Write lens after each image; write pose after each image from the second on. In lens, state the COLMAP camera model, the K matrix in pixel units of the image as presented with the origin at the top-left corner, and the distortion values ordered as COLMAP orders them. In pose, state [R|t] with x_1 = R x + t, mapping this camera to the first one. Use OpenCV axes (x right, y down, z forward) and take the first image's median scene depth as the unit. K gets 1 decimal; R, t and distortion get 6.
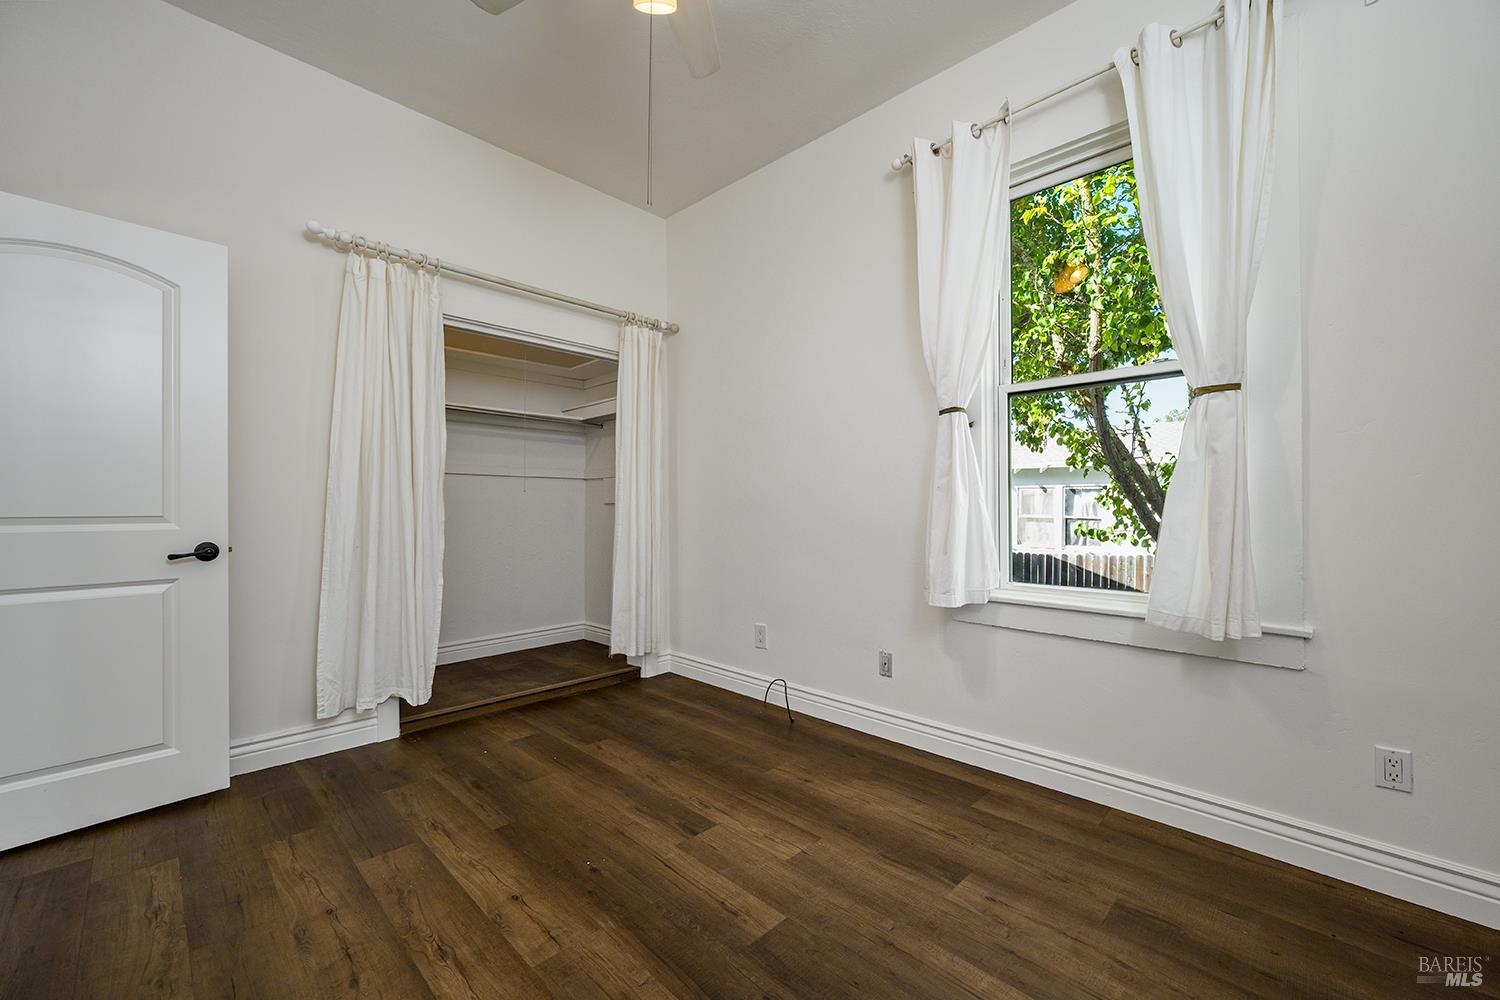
lens RADIAL K [[592.8, 0, 751.8], [0, 592.8, 493.9], [0, 0, 1]] dist [-0.007313, 0.000079]
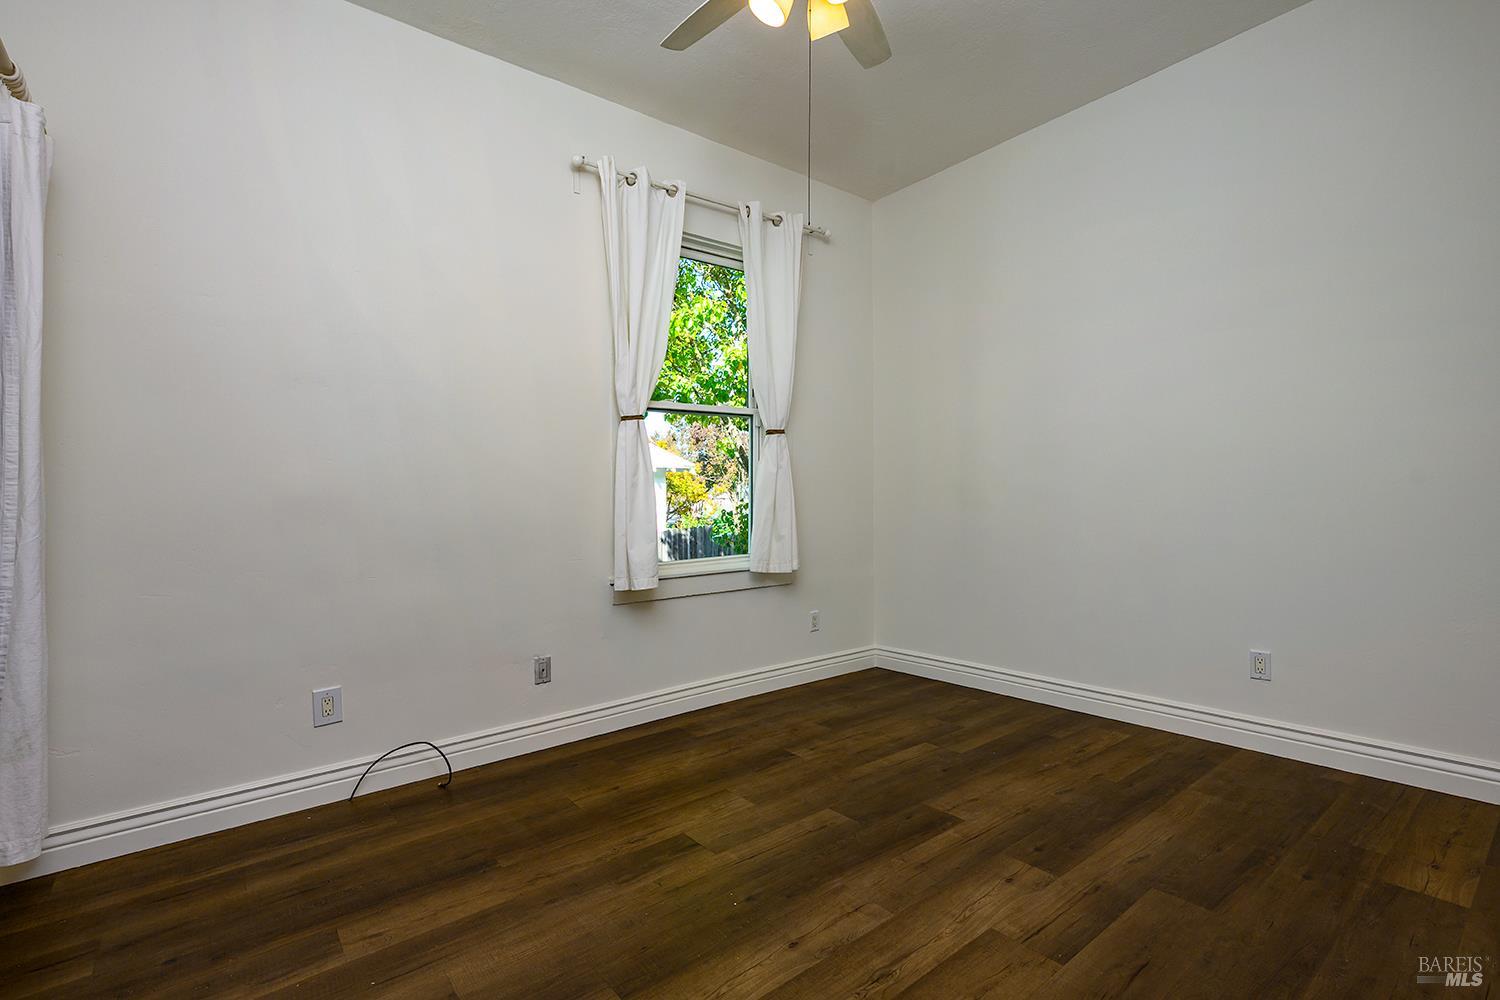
lens RADIAL K [[667.7, 0, 752.3], [0, 667.7, 499.3], [0, 0, 1]] dist [-0.004711, -0.000201]
pose [[0.145887, -0.008147, 0.989268, -1.091132], [0.000910, 0.999967, 0.008101, 0.006755], [-0.989301, -0.000282, 0.145890, 0.716942]]
